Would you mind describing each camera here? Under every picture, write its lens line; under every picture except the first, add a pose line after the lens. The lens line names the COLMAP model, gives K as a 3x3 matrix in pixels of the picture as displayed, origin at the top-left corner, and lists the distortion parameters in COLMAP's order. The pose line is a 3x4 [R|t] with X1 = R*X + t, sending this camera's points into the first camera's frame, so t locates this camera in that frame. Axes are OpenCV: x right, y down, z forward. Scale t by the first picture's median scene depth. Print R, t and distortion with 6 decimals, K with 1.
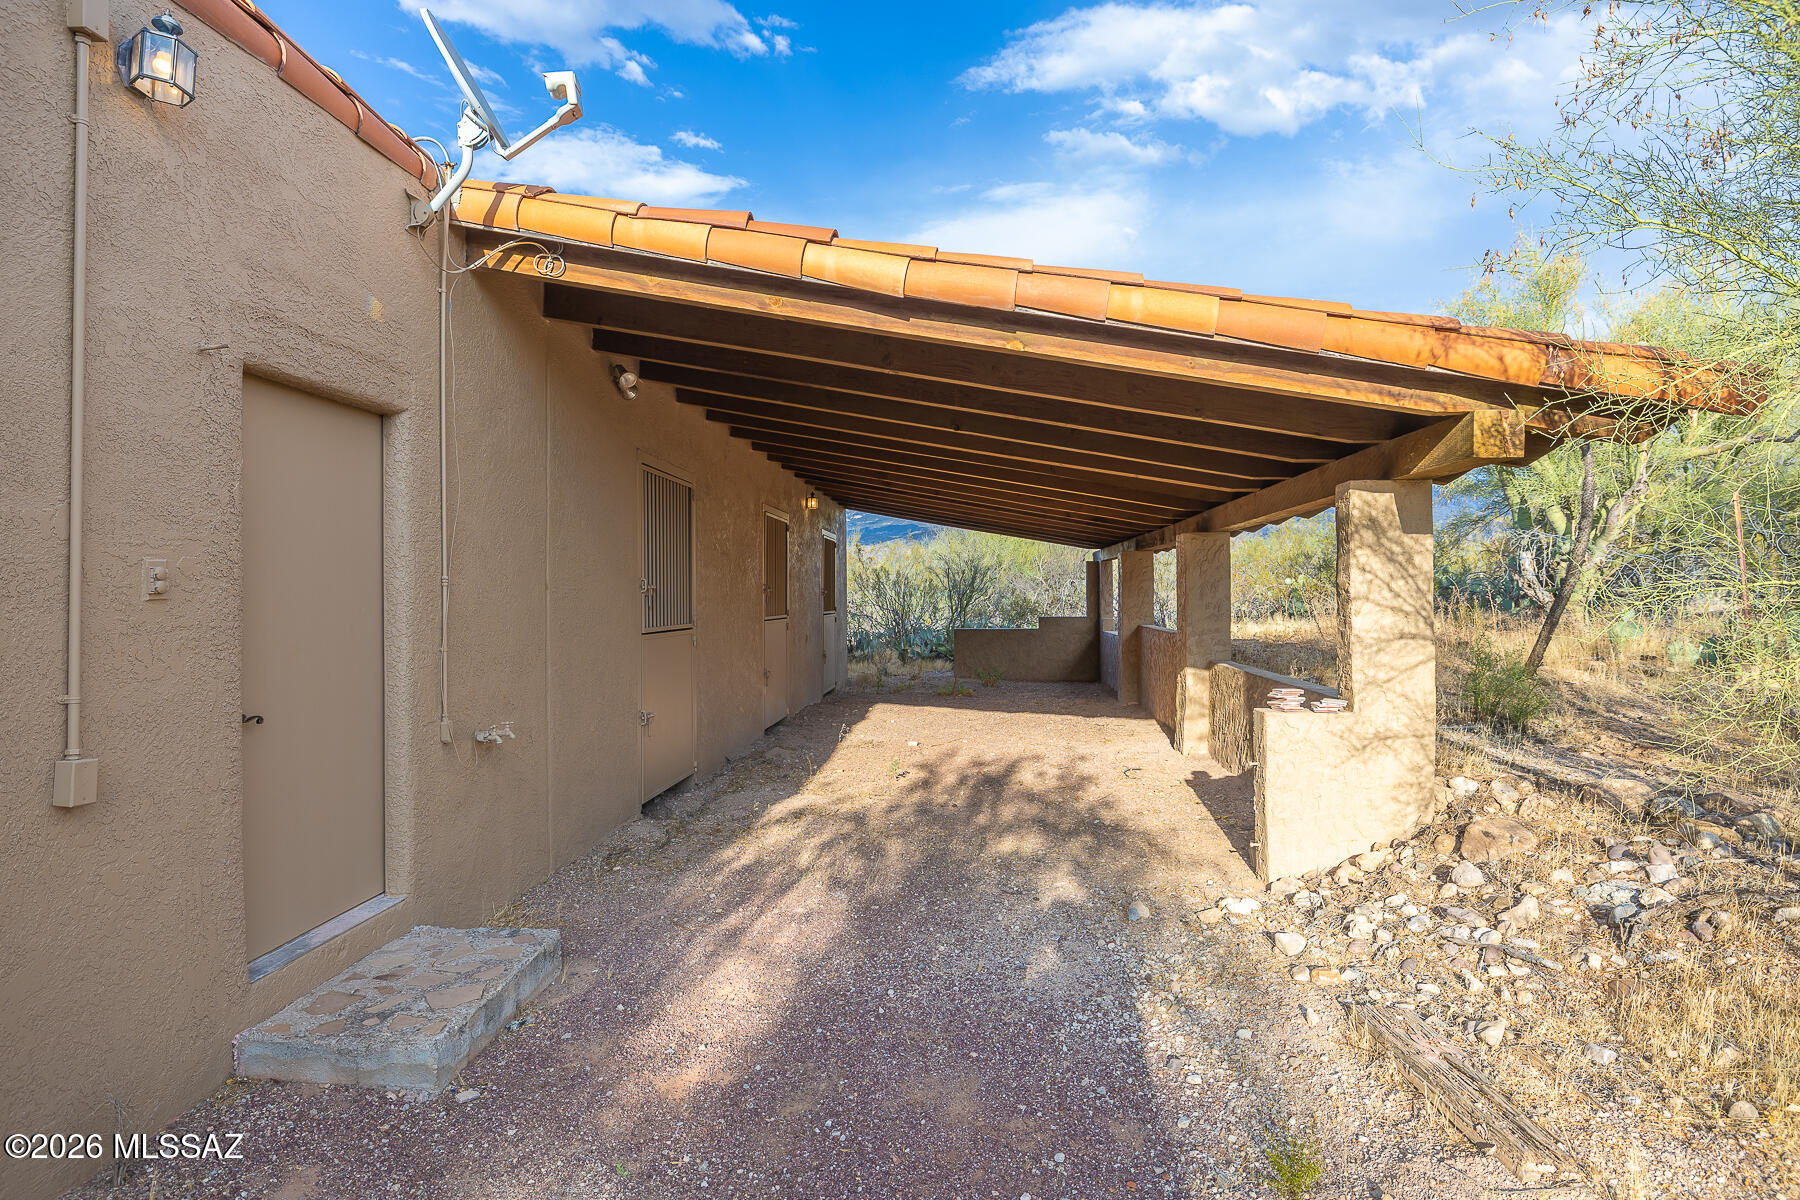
lens RADIAL K [[984.2, 0, 900.0], [0, 984.2, 596.1], [0, 0, 1]] dist [-0.000836, -0.000046]
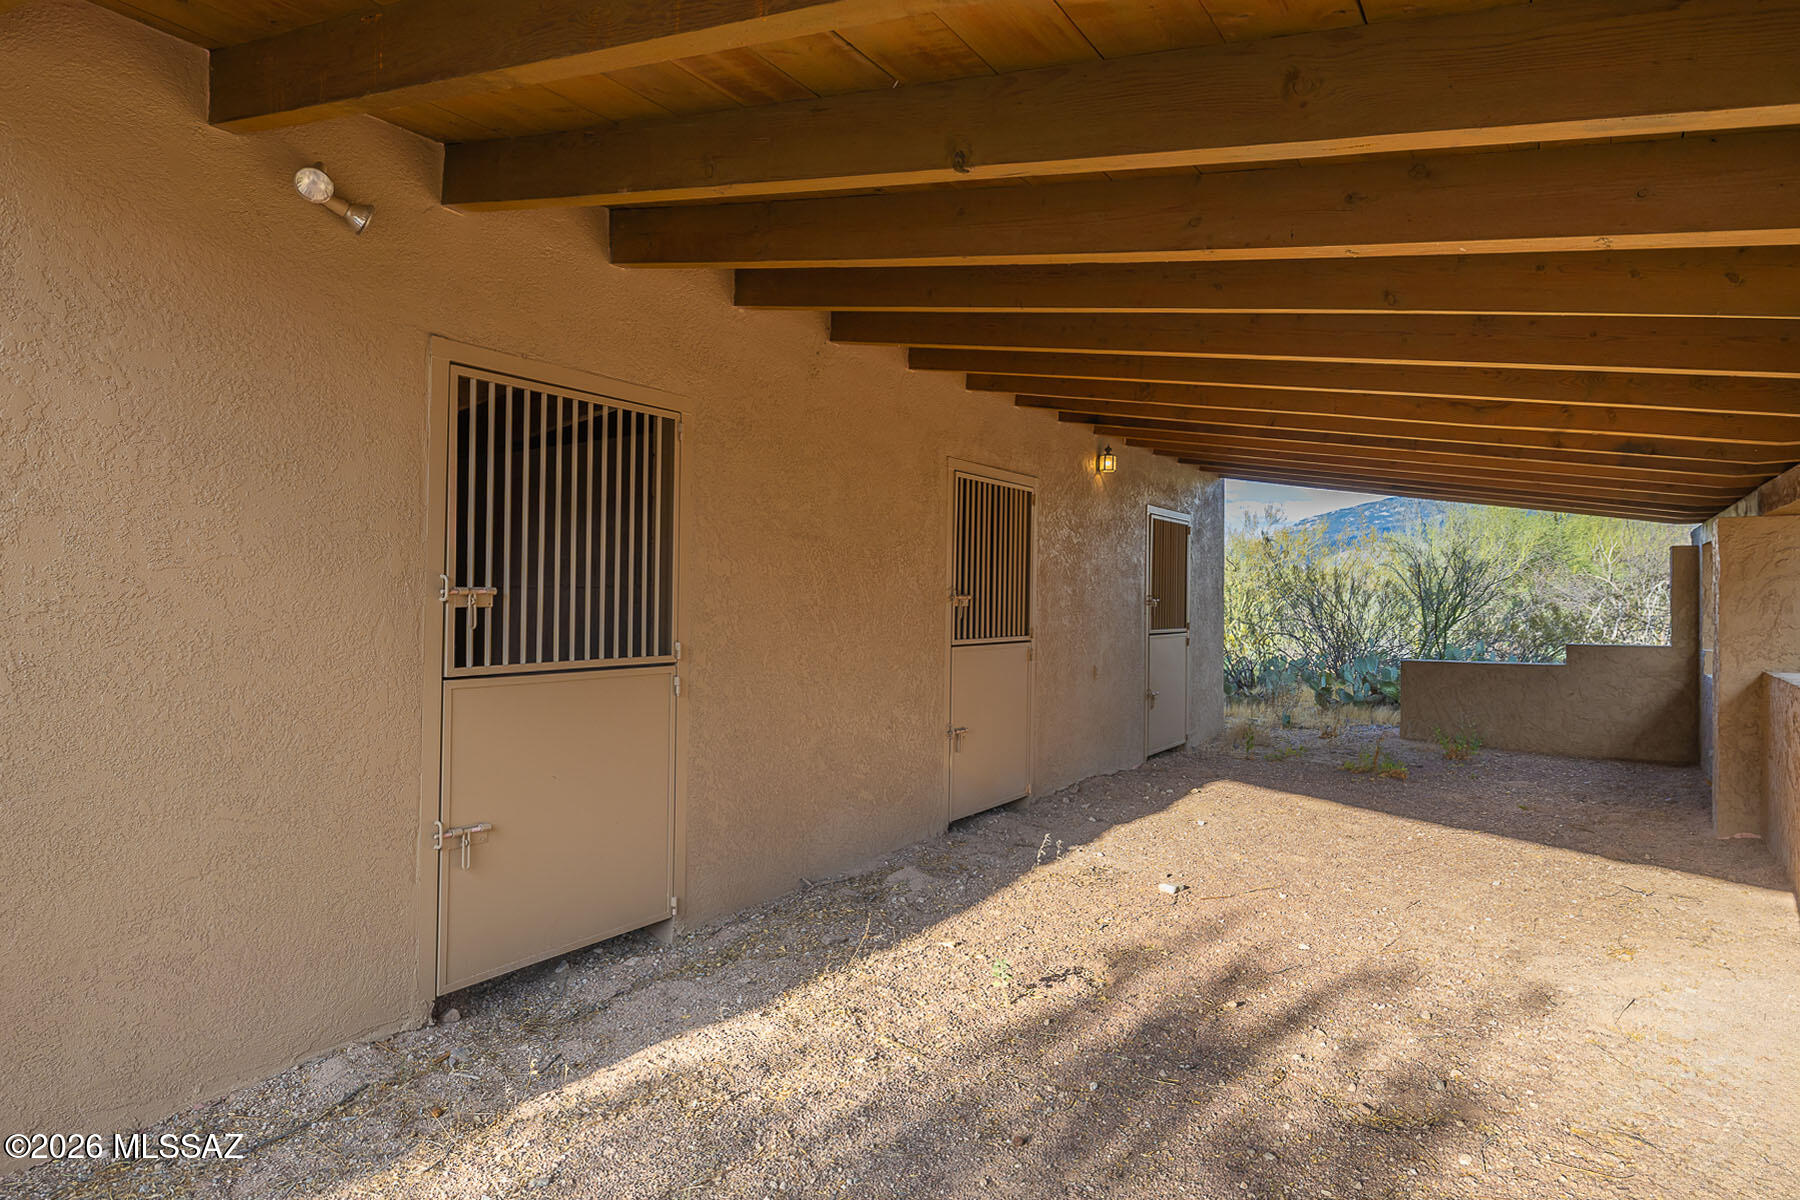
lens RADIAL K [[984.2, 0, 900.0], [0, 984.2, 607.0], [0, 0, 1]] dist [-0.000836, -0.000046]
pose [[0.854969, 0.006658, -0.518637, 0.107851], [-0.004880, 0.999977, 0.004794, -0.001837], [0.518657, -0.001568, 0.854981, 0.308817]]
